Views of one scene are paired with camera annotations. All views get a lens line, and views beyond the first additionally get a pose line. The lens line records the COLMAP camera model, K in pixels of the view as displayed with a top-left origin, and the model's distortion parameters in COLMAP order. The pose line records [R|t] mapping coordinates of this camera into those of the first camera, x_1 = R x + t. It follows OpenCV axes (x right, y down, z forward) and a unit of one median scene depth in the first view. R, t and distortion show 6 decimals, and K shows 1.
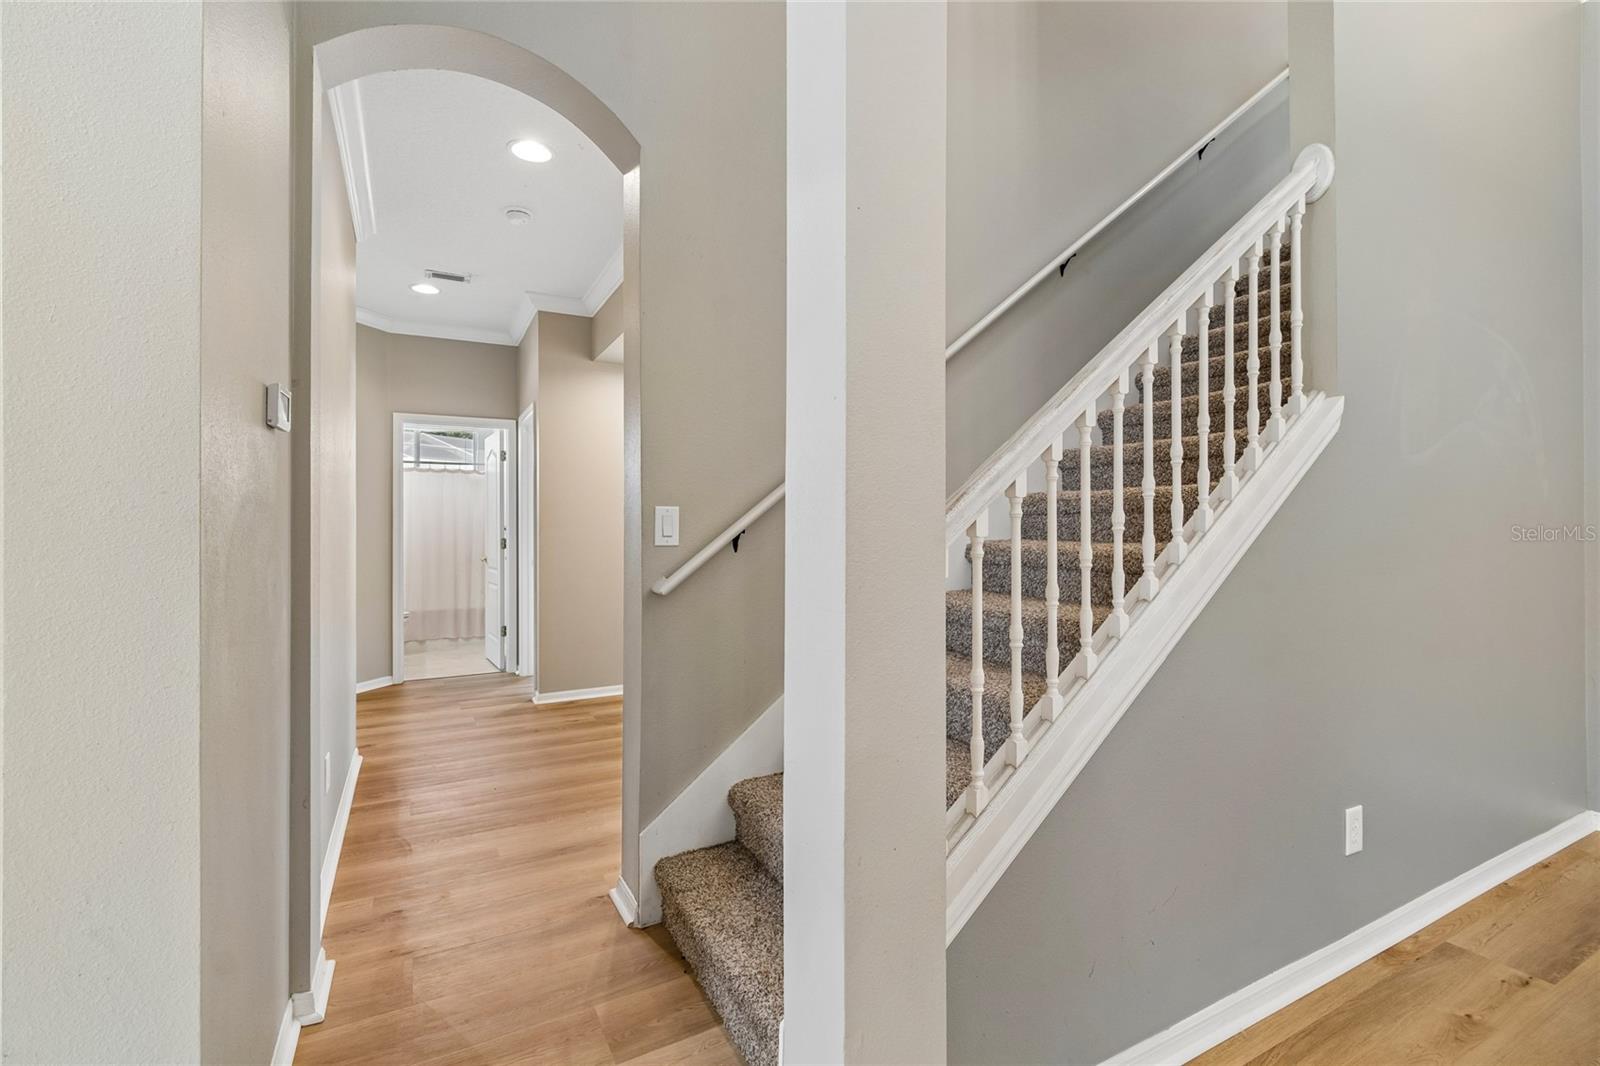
lens RADIAL K [[712.0, 0, 794.7], [0, 712.0, 528.8], [0, 0, 1]] dist [0.002944, -0.001298]
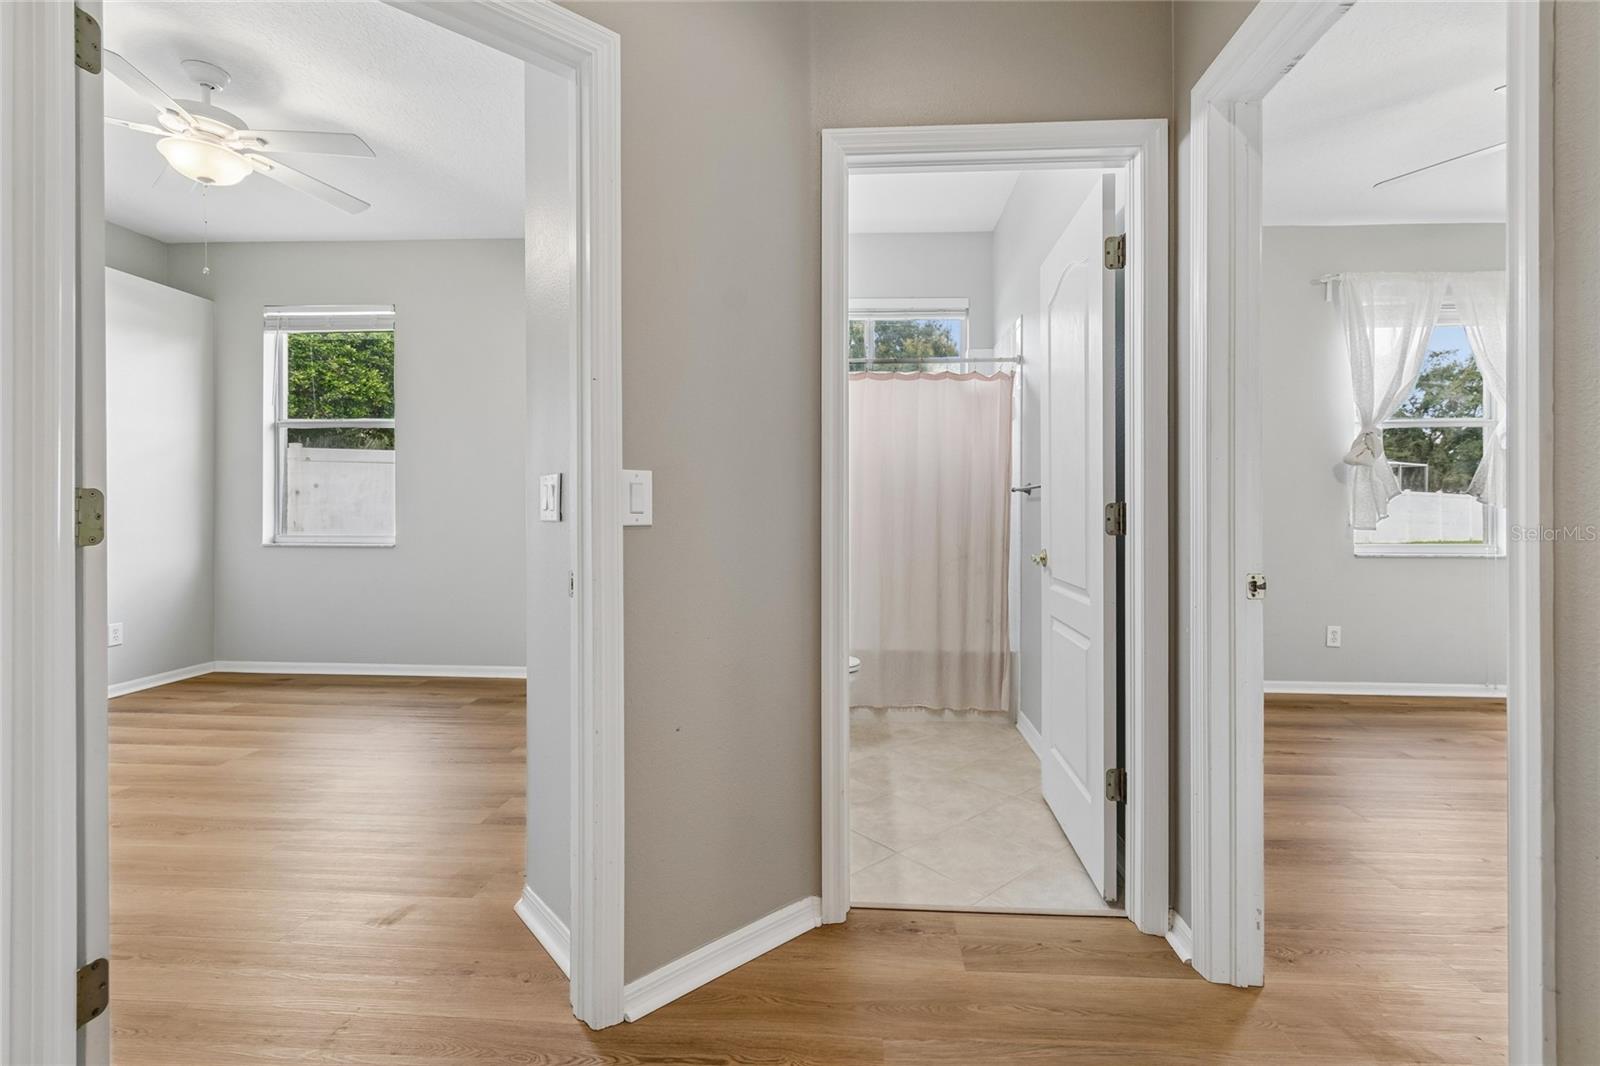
lens RADIAL K [[712.0, 0, 821.0], [0, 712.0, 509.4], [0, 0, 1]] dist [0.002944, -0.001298]
pose [[0.857775, -0.002203, -0.514021, -0.300477], [0.001127, 0.999996, -0.002405, 0.014628], [0.514025, 0.001484, 0.857774, 0.547035]]
